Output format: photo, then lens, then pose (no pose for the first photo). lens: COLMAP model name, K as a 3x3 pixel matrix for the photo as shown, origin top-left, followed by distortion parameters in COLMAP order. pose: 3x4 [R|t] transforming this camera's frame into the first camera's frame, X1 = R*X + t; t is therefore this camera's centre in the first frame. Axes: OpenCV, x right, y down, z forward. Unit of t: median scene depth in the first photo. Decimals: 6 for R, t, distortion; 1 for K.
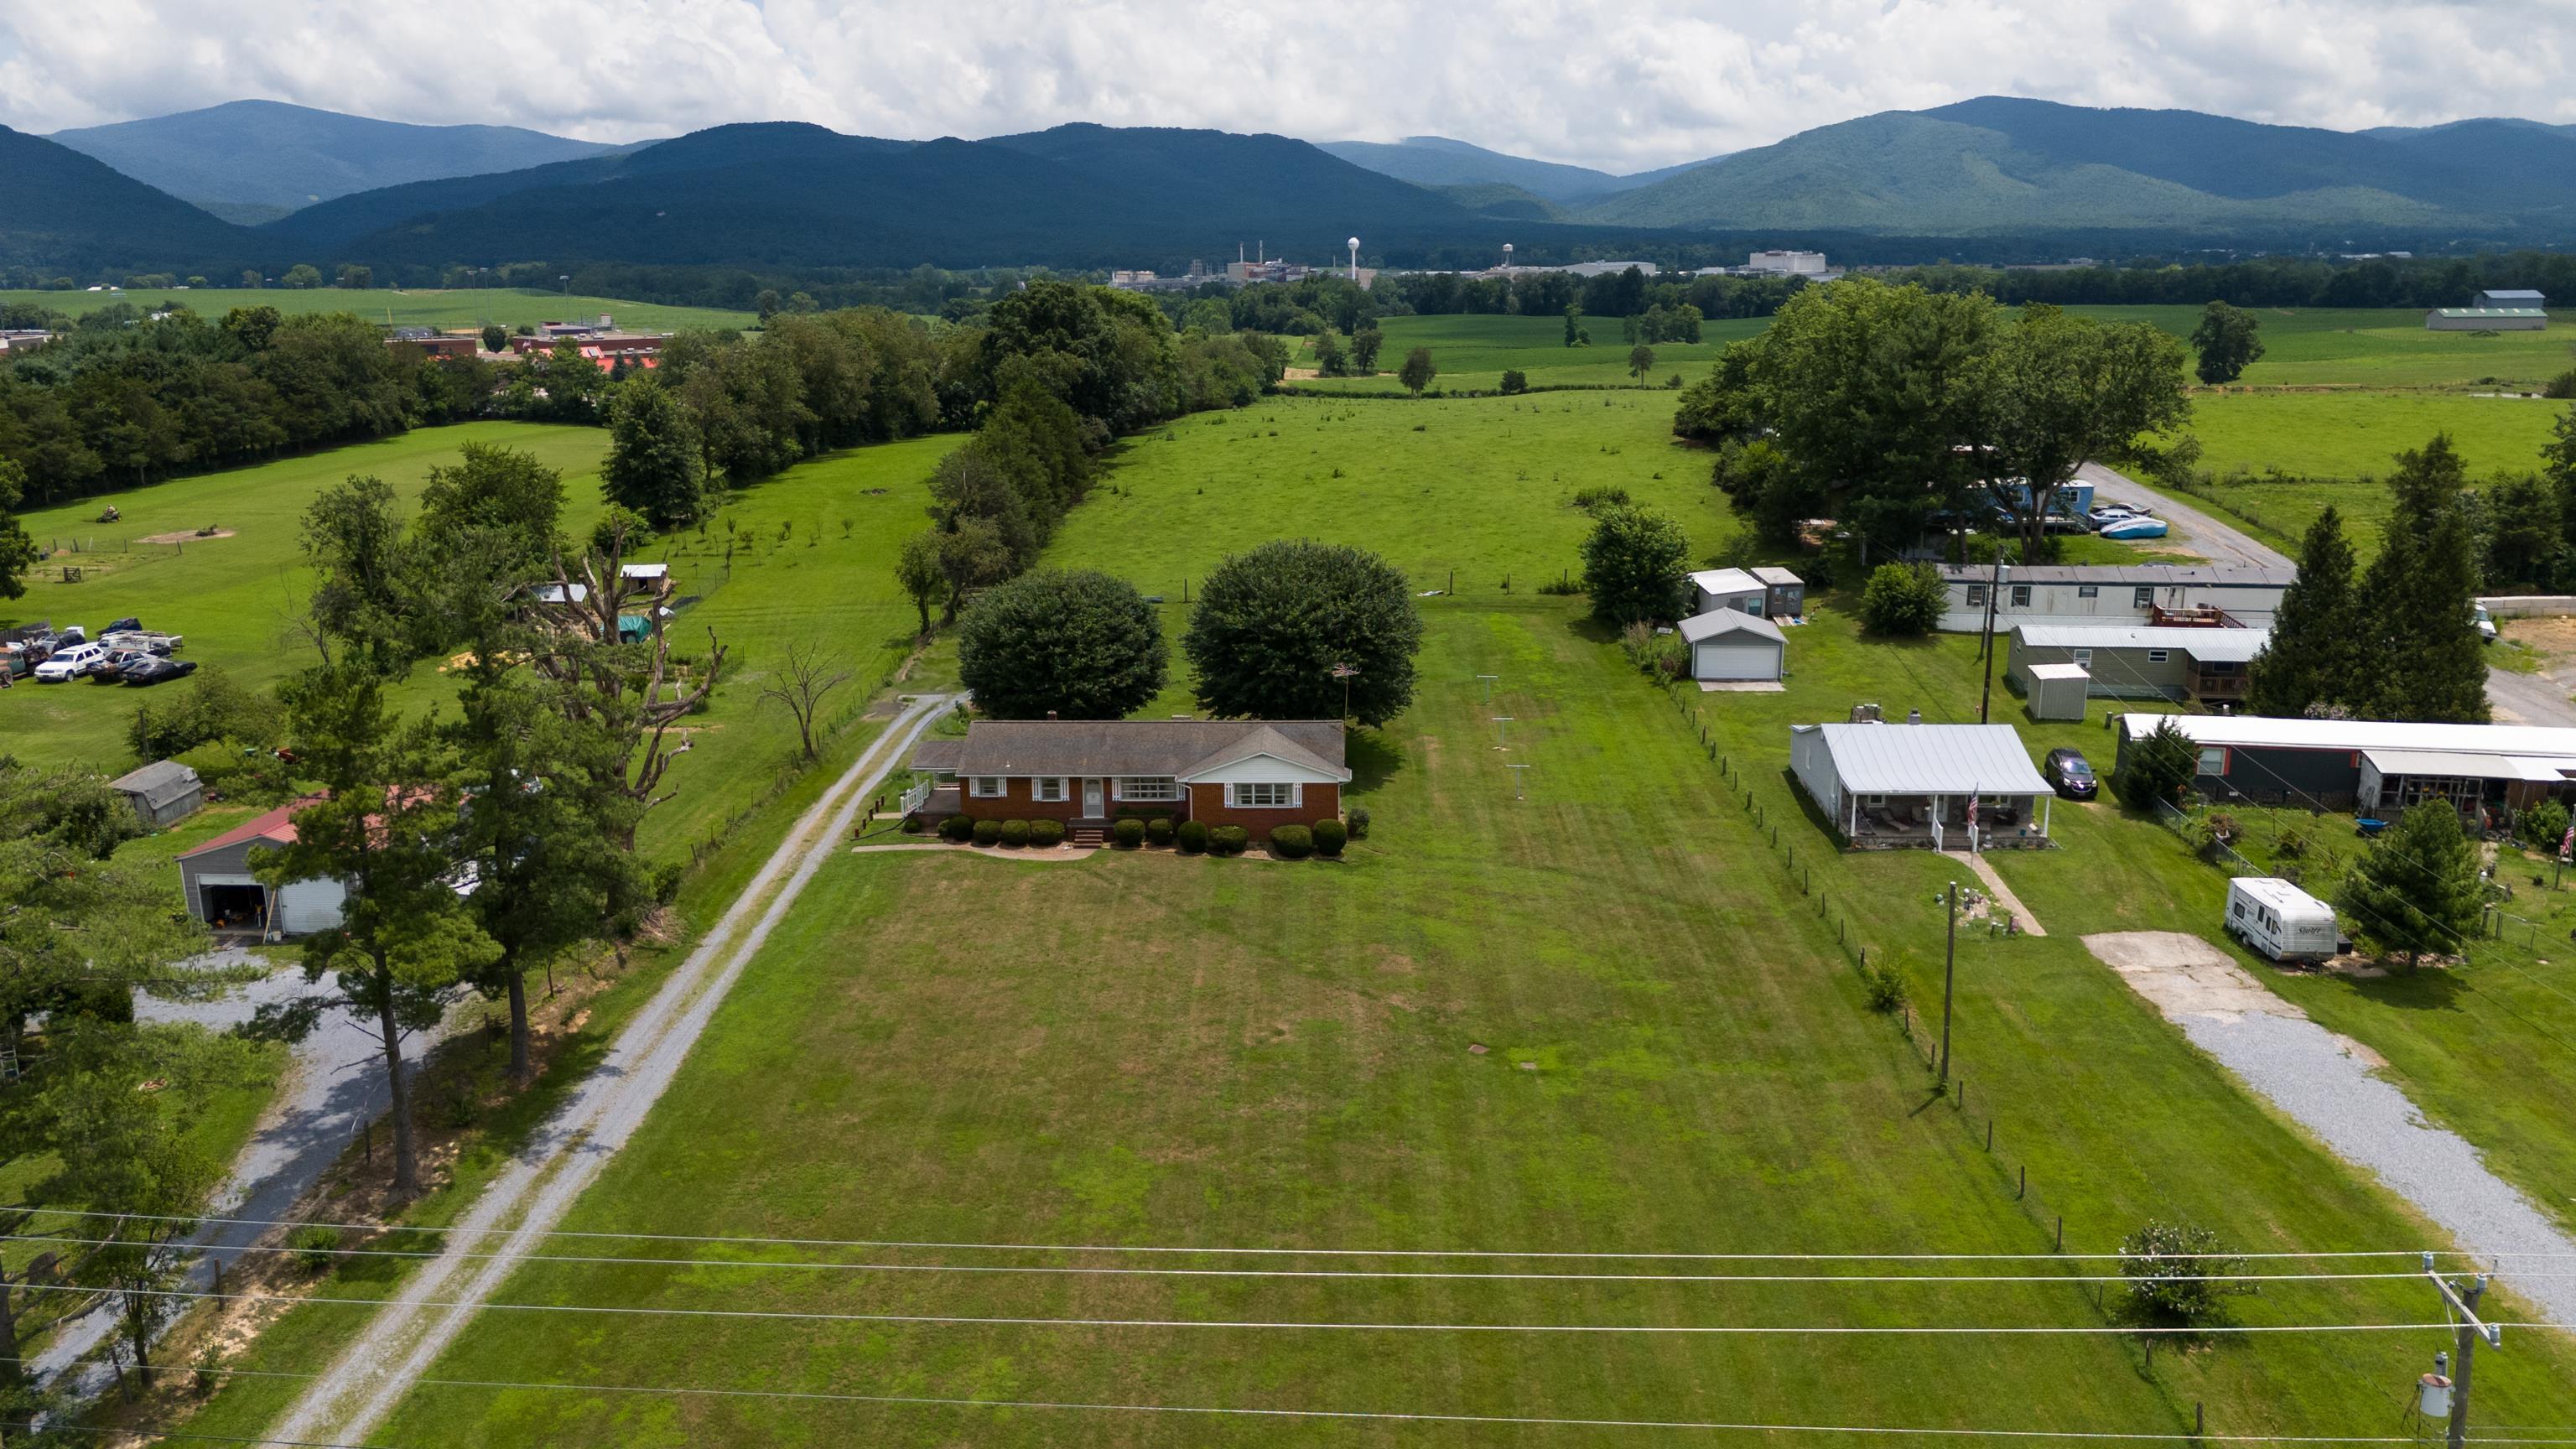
lens RADIAL K [[1892.8, 0, 1292.9], [0, 1892.8, 732.3], [0, 0, 1]] dist [0.095589, -0.117146]
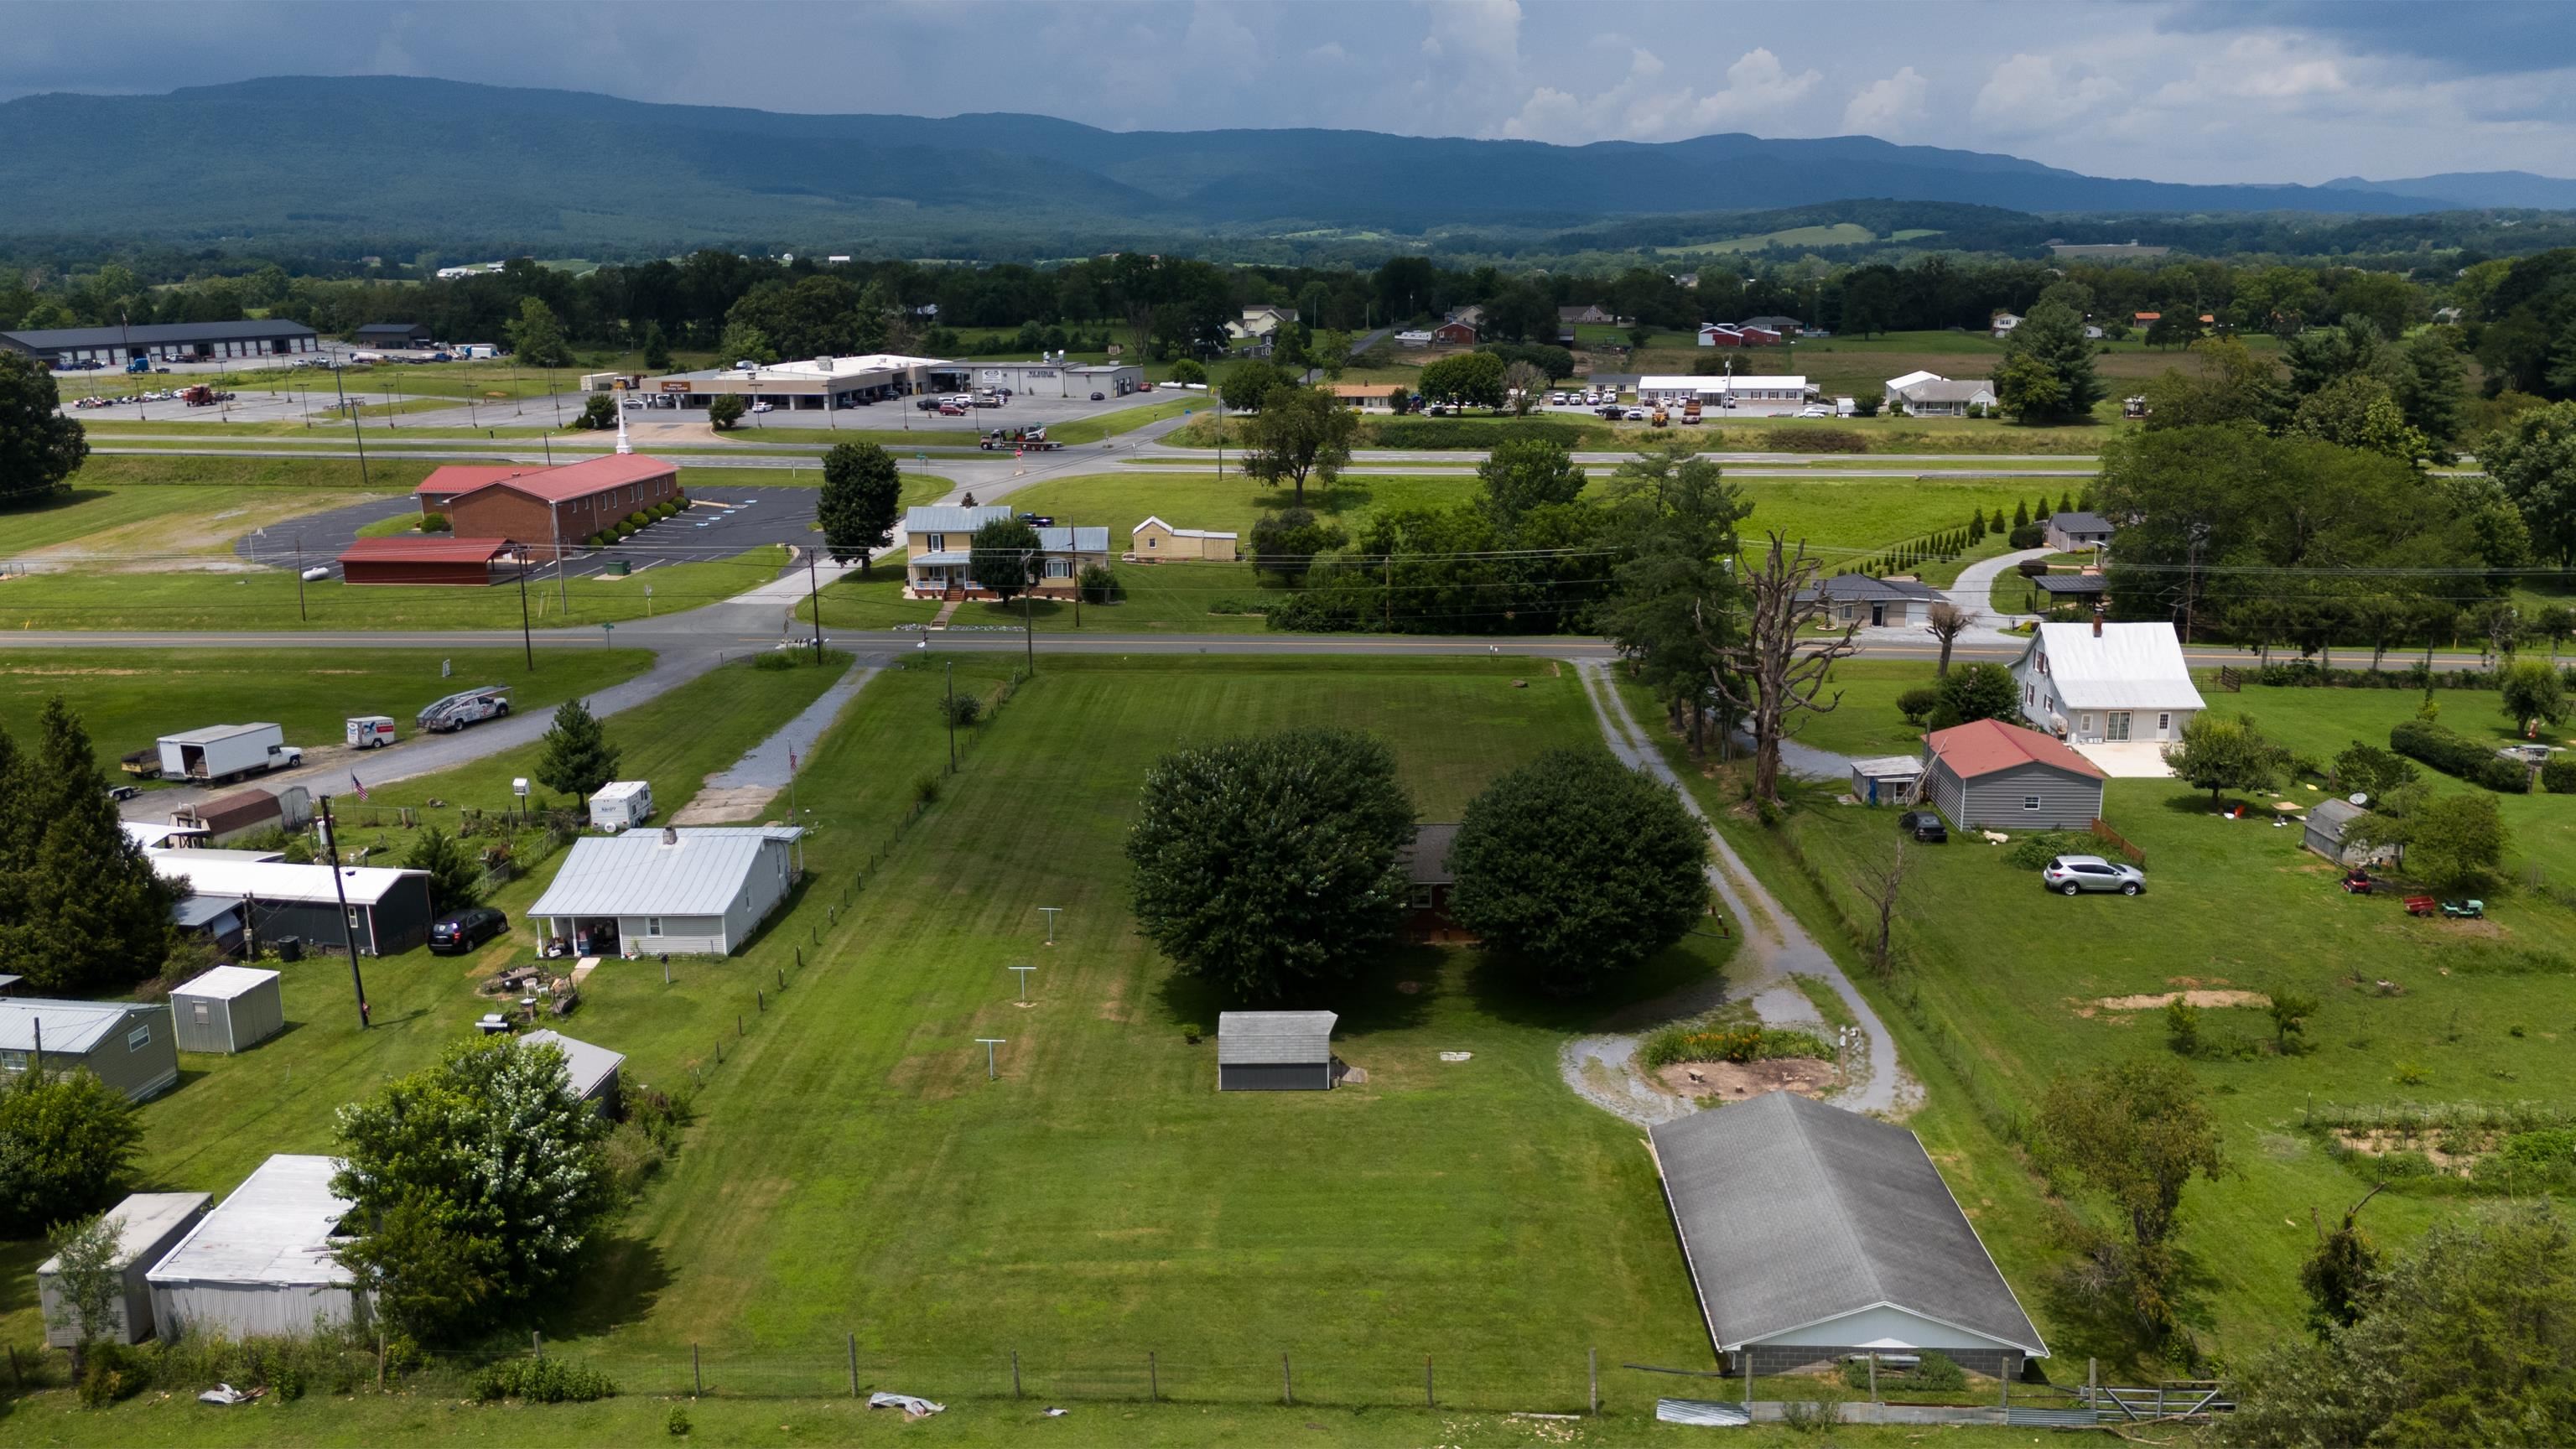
lens RADIAL K [[1892.8, 0, 1292.9], [0, 1892.8, 732.3], [0, 0, 1]] dist [0.095589, -0.117146]
pose [[-0.999834, 0.017479, 0.005078, -0.008798], [0.017795, 0.880023, 0.474597, -0.537921], [0.003827, 0.474609, -0.880189, 1.914129]]
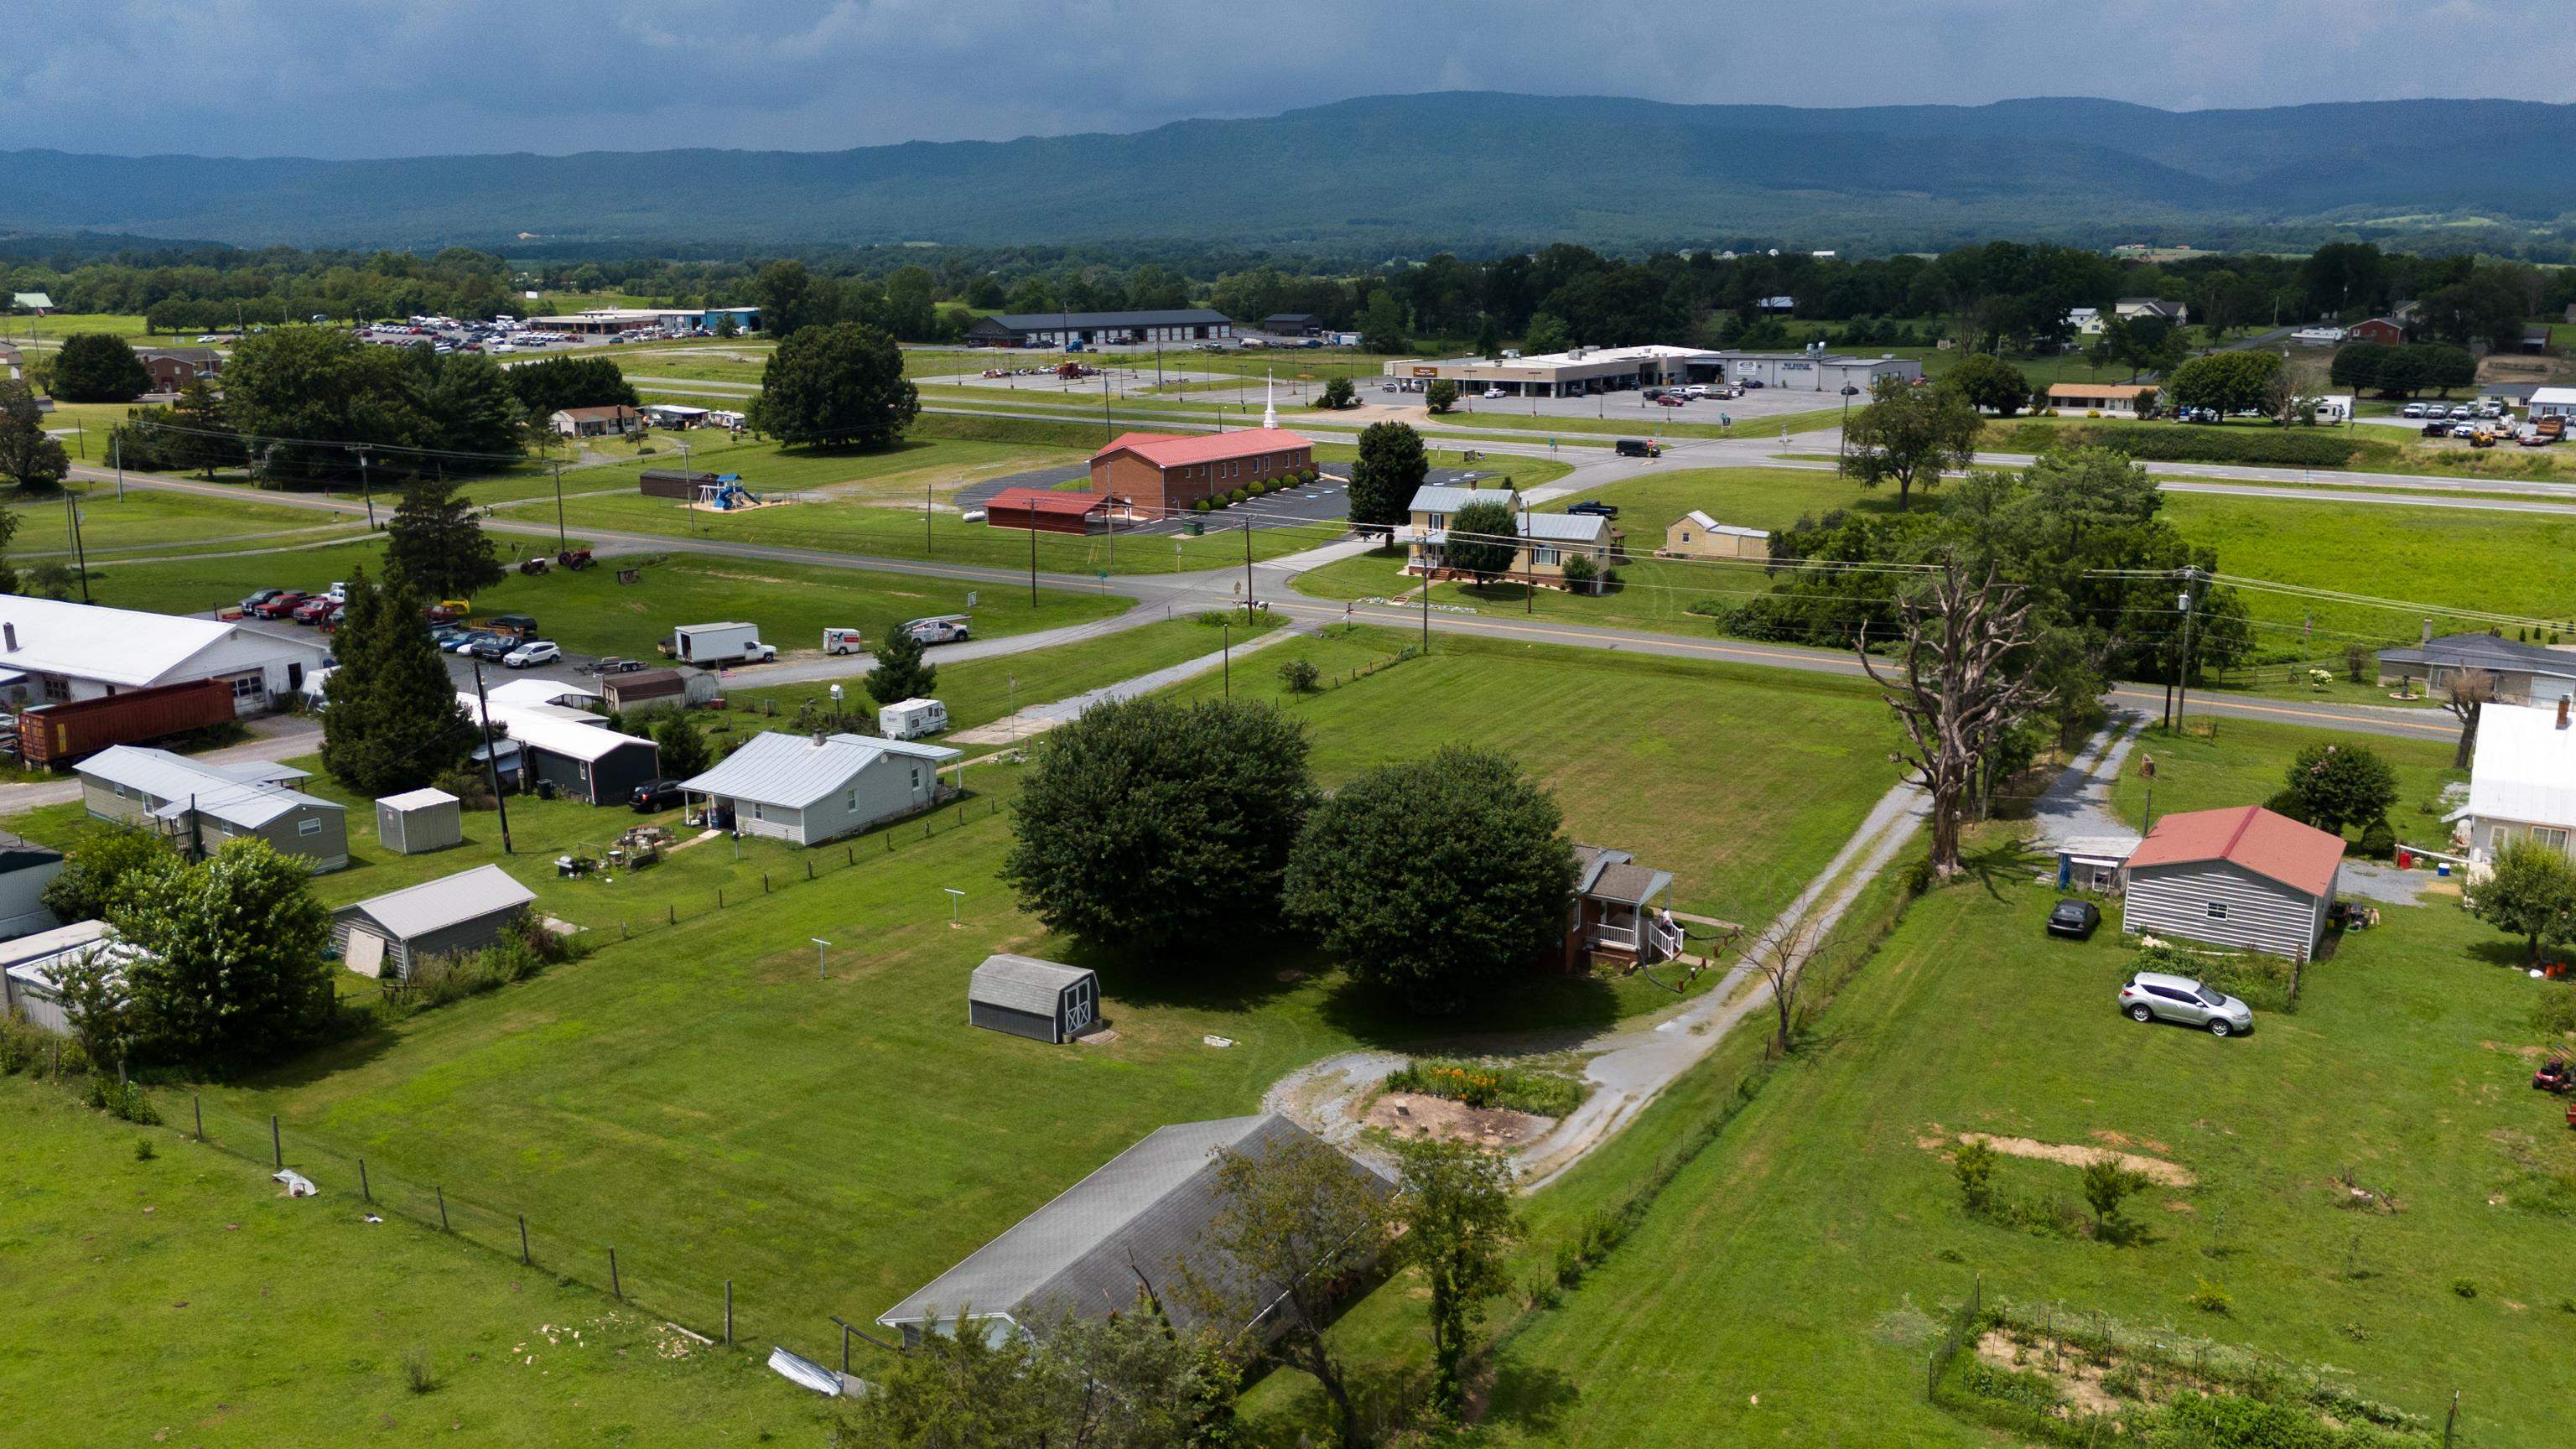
lens RADIAL K [[1892.8, 0, 1292.9], [0, 1892.8, 732.3], [0, 0, 1]] dist [0.095589, -0.117146]
pose [[-0.875145, -0.100246, 0.473362, -0.478676], [0.135077, 0.888793, 0.437951, -0.486960], [-0.464624, 0.447211, -0.764282, 1.796864]]
